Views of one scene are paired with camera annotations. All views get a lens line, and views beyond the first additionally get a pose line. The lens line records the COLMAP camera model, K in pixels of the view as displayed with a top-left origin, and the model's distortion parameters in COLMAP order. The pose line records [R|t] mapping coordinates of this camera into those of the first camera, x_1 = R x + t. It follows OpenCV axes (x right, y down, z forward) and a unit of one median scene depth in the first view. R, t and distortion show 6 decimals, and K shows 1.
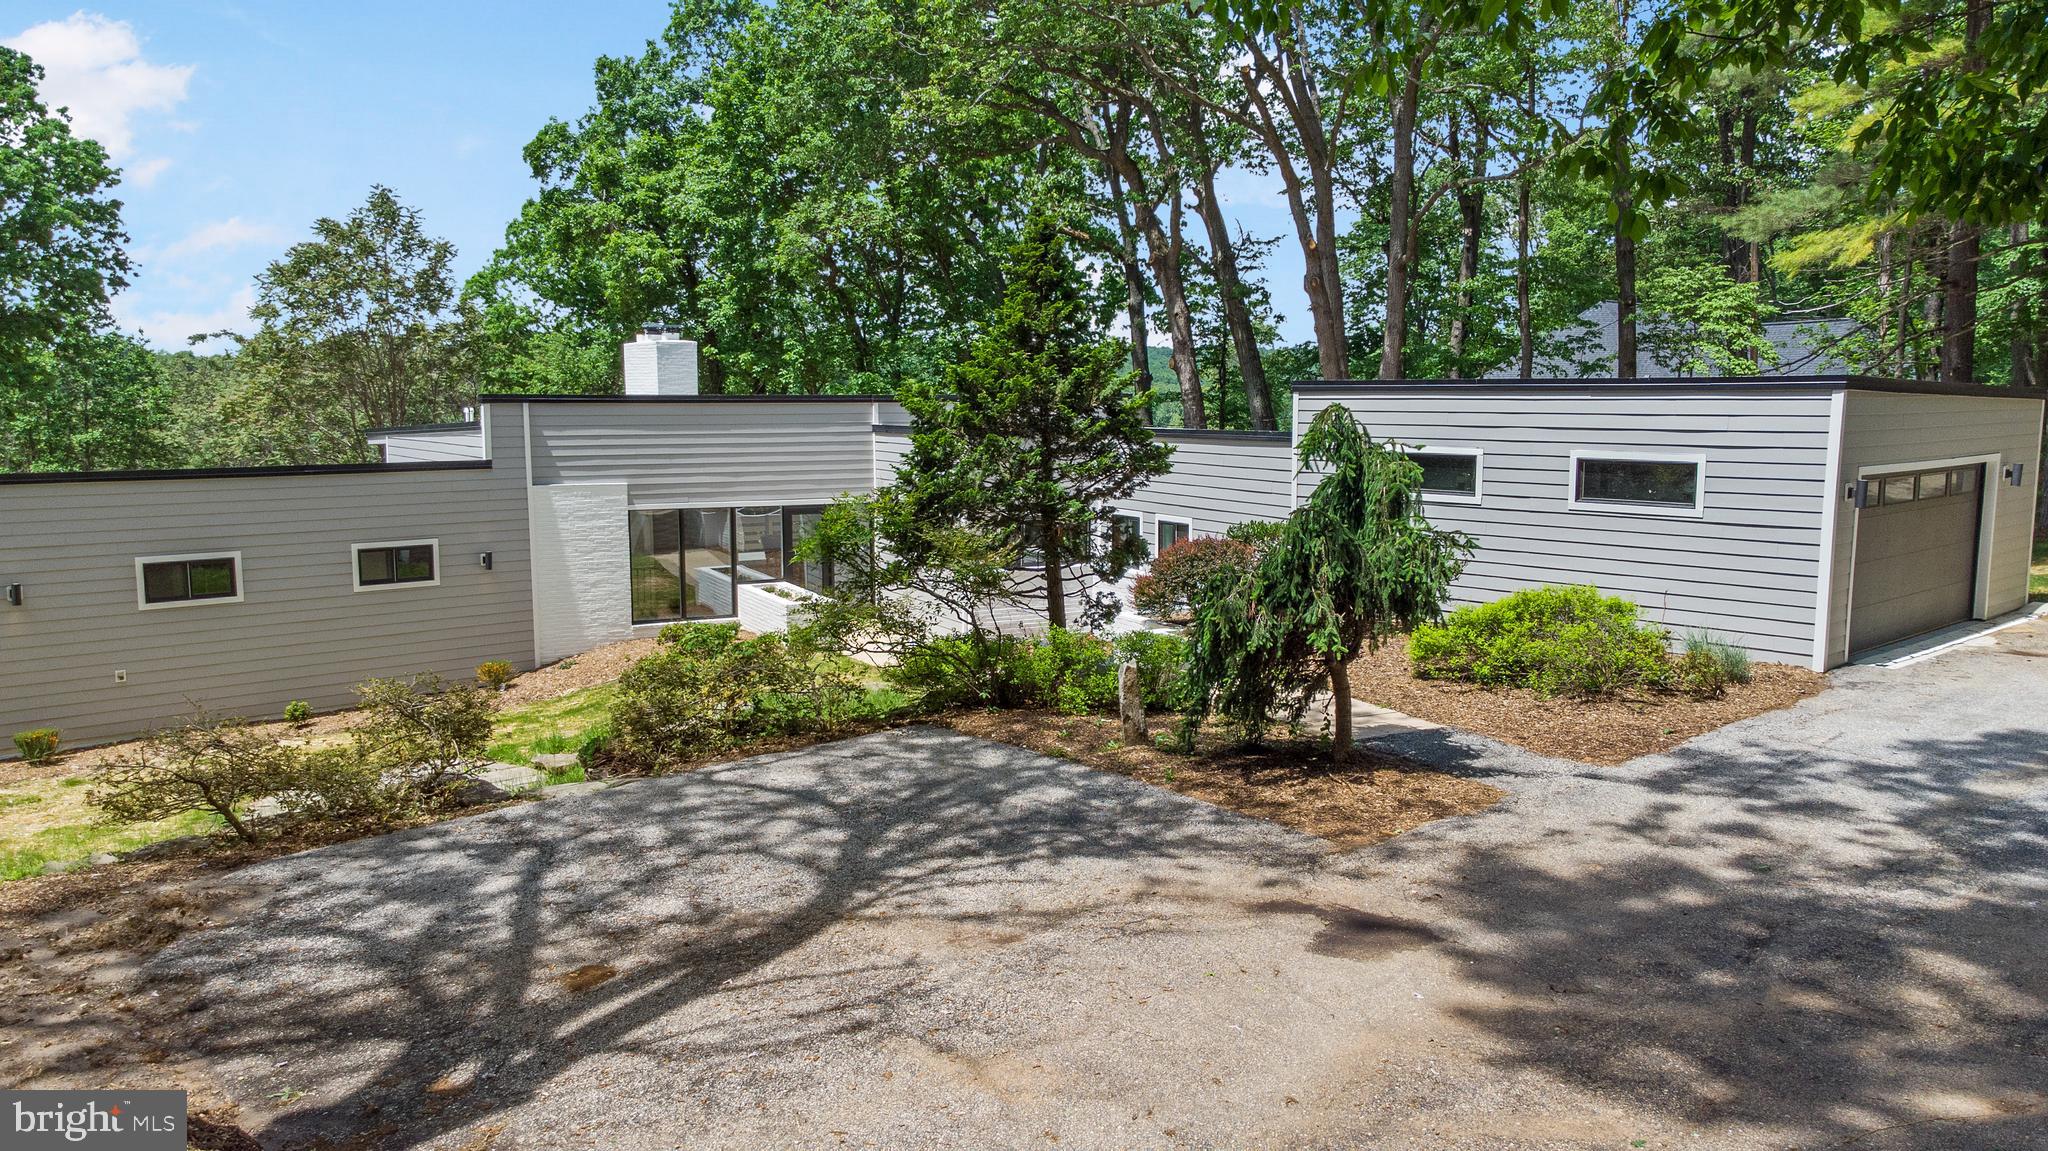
lens RADIAL K [[1473.4, 0, 1024.0], [0, 1473.4, 575.5], [0, 0, 1]] dist [0.038795, 0.002140]
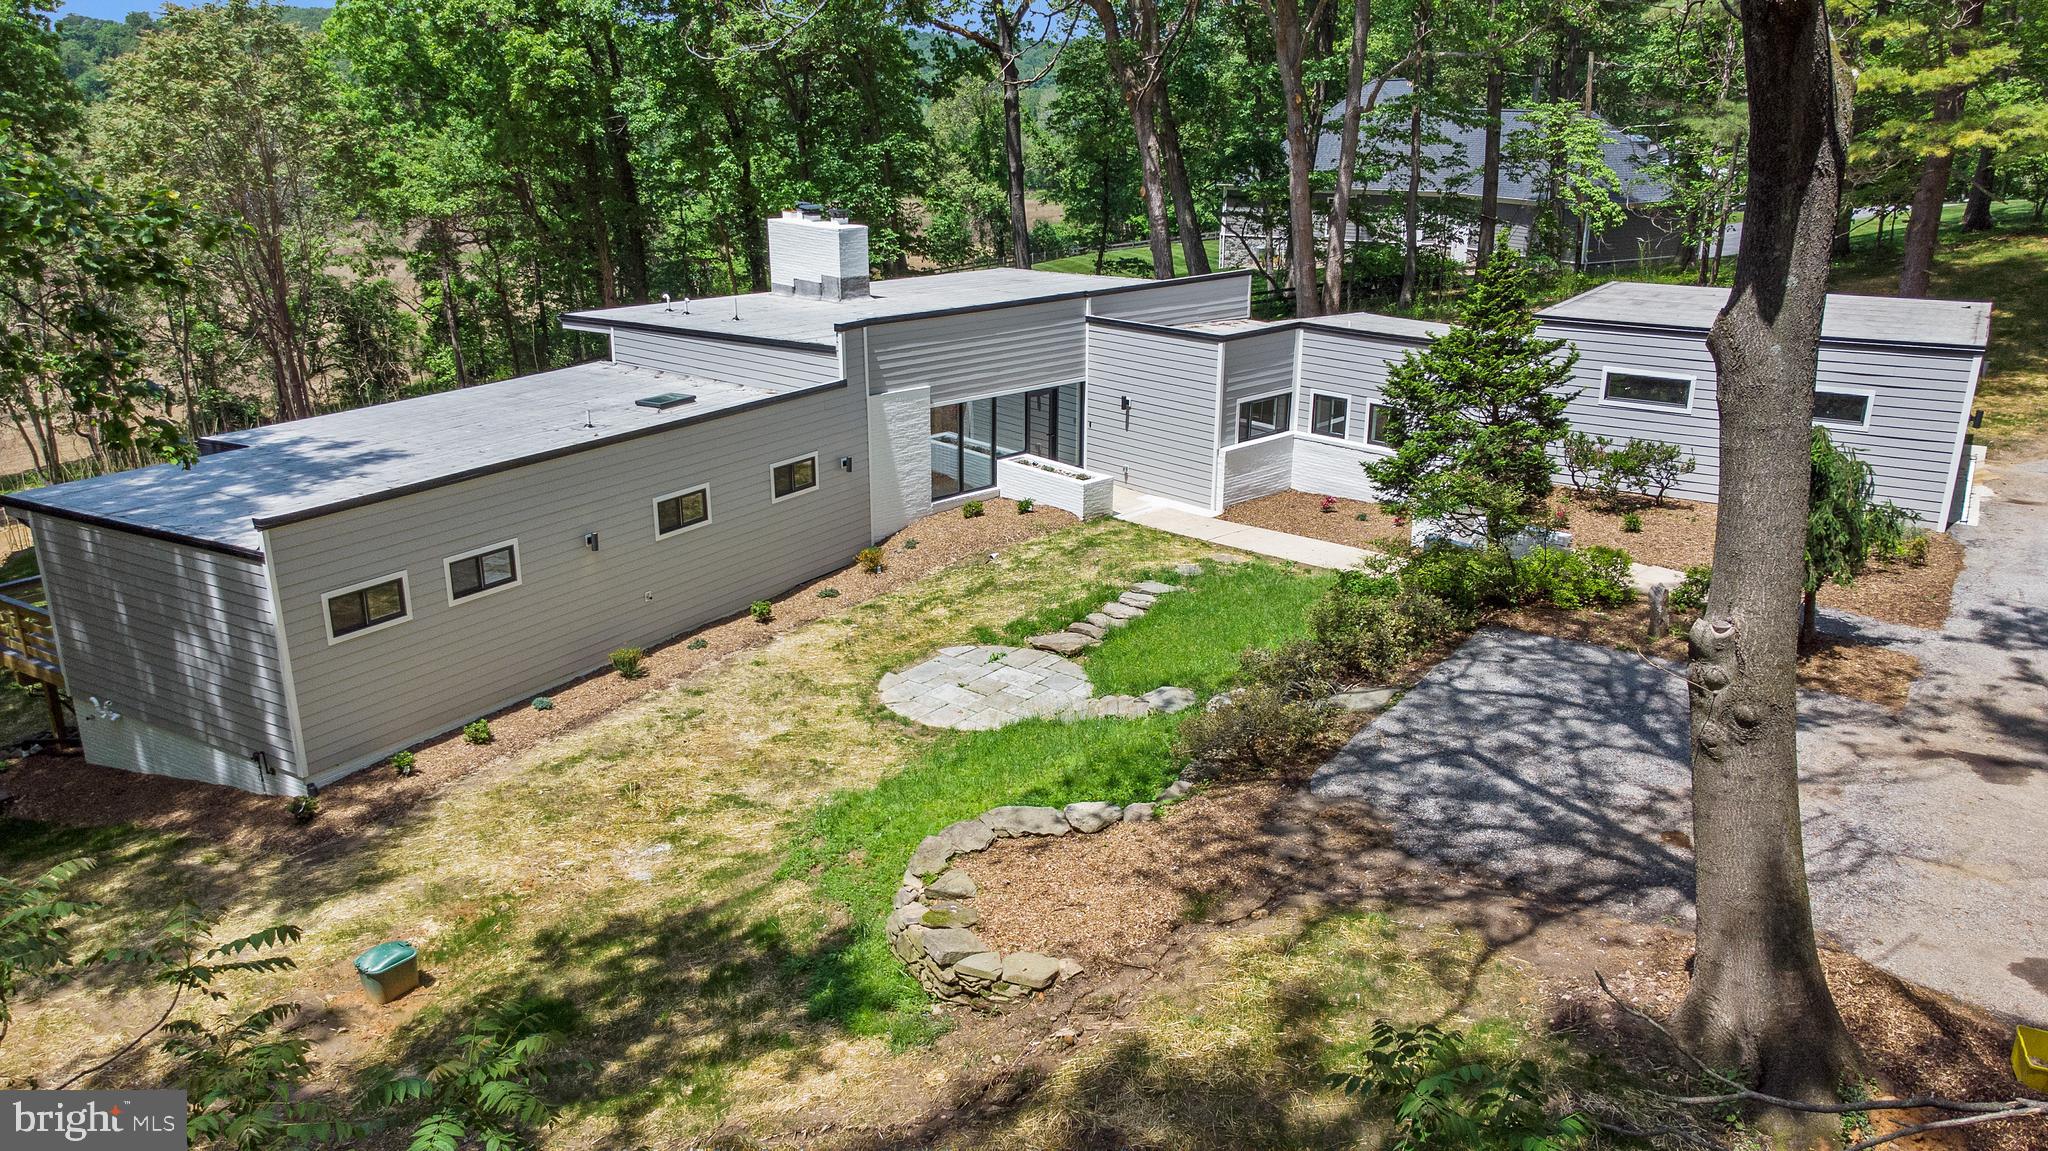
lens RADIAL K [[1445.0, 0, 1024.0], [0, 1445.0, 575.5], [0, 0, 1]] dist [0.043465, 0.003029]
pose [[0.966780, -0.081348, 0.242322, -1.192580], [0.031691, 0.978839, 0.202161, -0.356581], [-0.253639, -0.187765, 0.948900, -0.370458]]
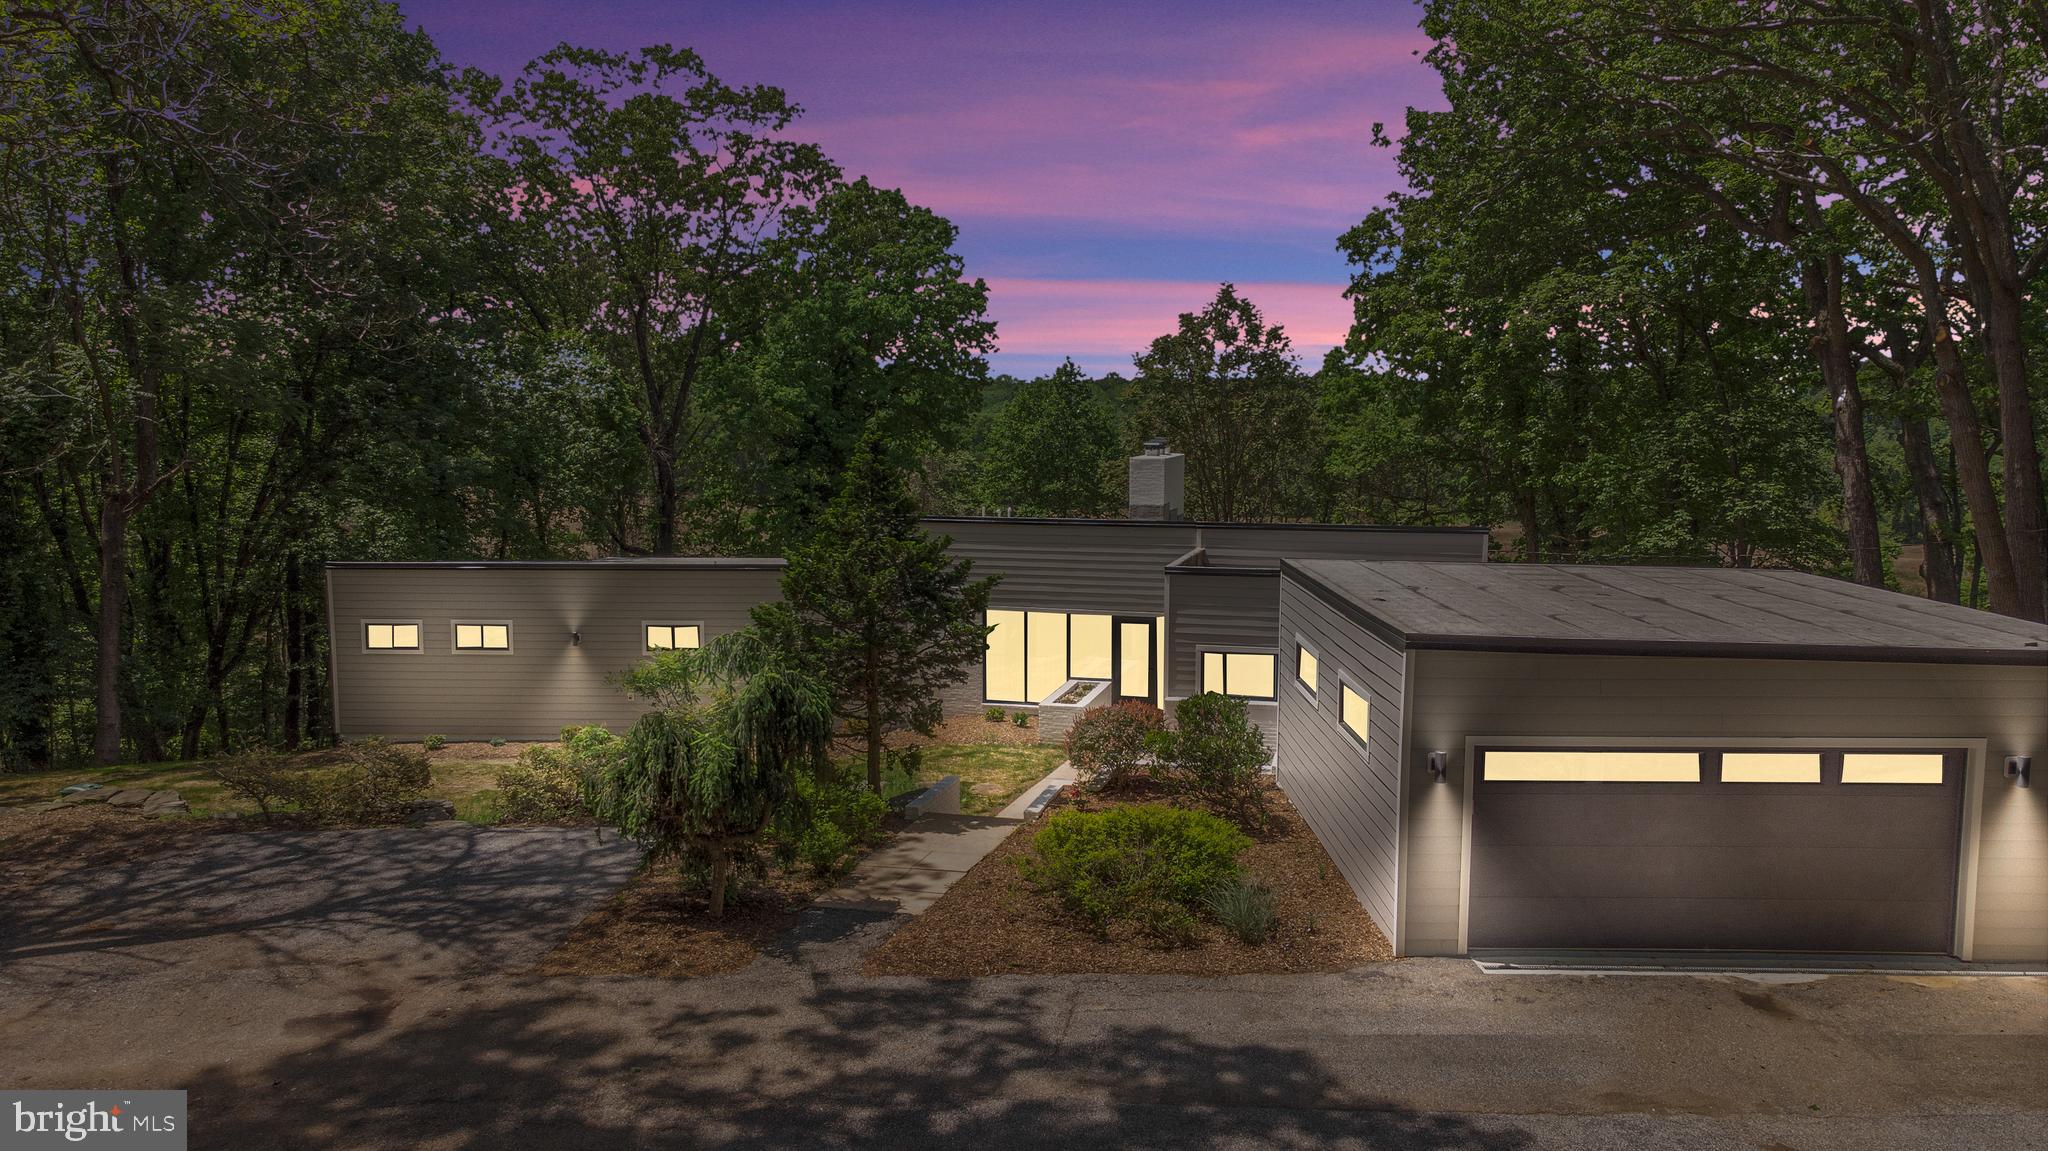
lens RADIAL K [[1499.3, 0, 1024.0], [0, 1499.3, 575.5], [0, 0, 1]] dist [0.109210, 0.005562]
pose [[0.739771, 0.082798, -0.667745, 1.440637], [-0.094250, 0.995367, 0.019006, -0.246945], [0.666225, 0.048875, 0.744147, 0.226666]]
